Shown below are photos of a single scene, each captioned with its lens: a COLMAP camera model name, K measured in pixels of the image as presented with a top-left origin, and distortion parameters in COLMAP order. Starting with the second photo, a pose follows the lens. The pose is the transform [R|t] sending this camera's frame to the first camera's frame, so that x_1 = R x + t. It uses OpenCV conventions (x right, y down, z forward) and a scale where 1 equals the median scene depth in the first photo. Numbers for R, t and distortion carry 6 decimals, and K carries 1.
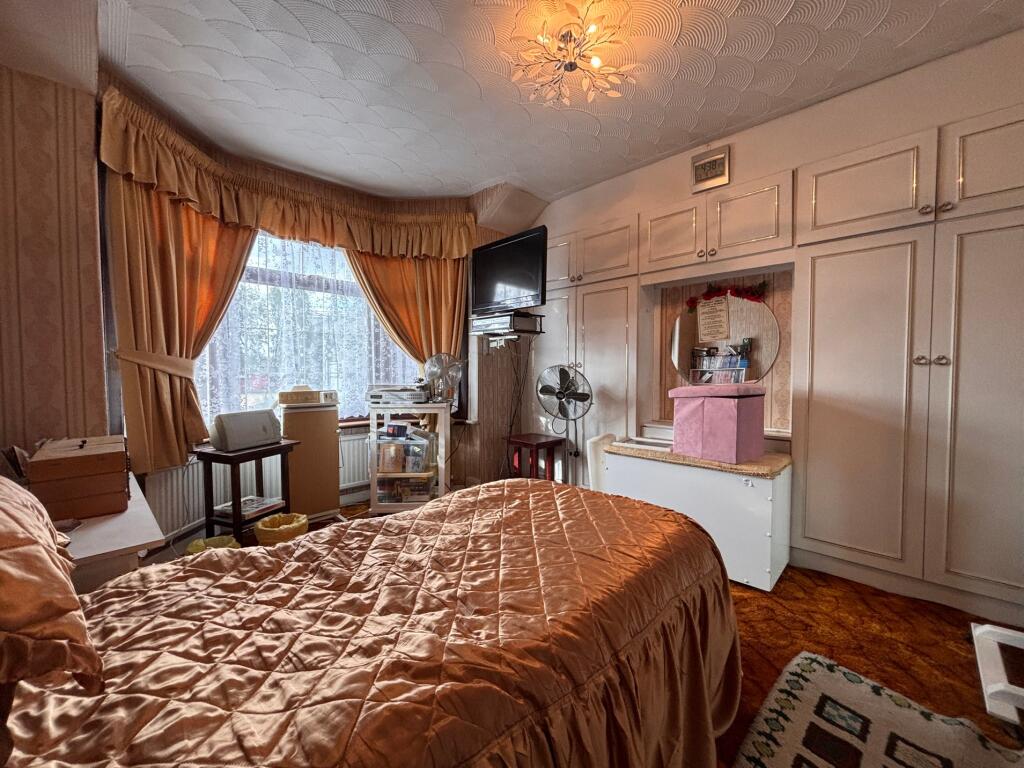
lens RADIAL K [[410.0, 0, 508.3], [0, 410.0, 382.9], [0, 0, 1]] dist [-0.002298, 0.000120]
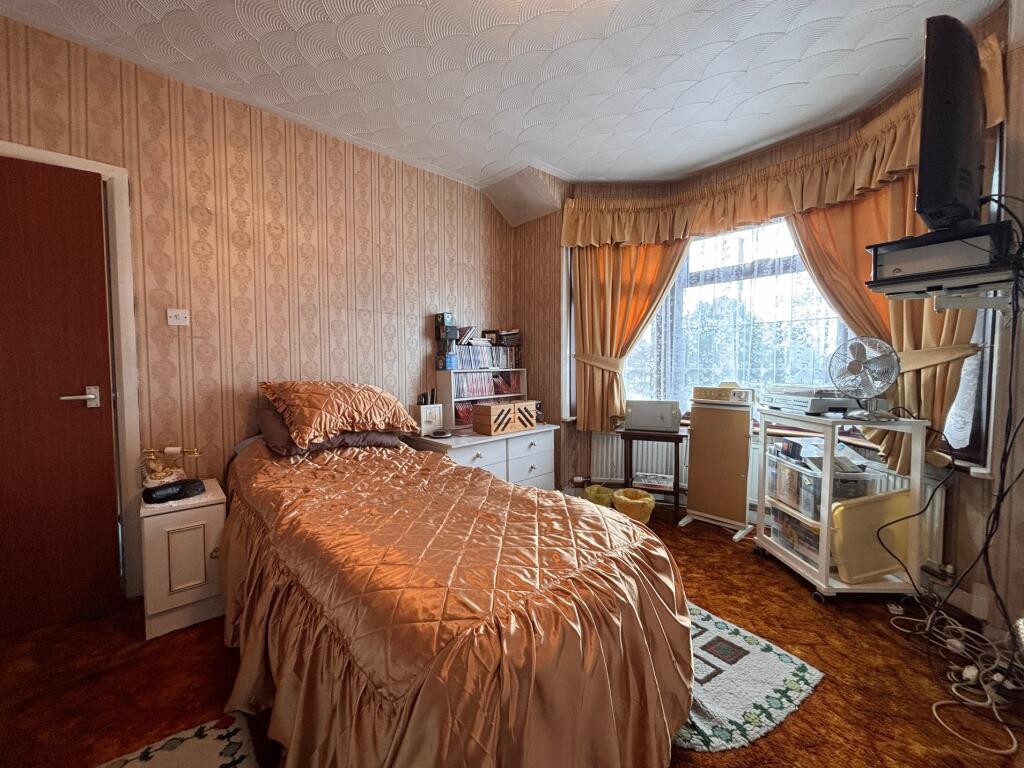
lens RADIAL K [[410.0, 0, 507.9], [0, 410.0, 383.2], [0, 0, 1]] dist [-0.002298, 0.000120]
pose [[-0.032567, 0.049757, -0.998230, 0.540221], [-0.018599, 0.998557, 0.050380, -0.032033], [0.999297, 0.020206, -0.031594, 0.576359]]
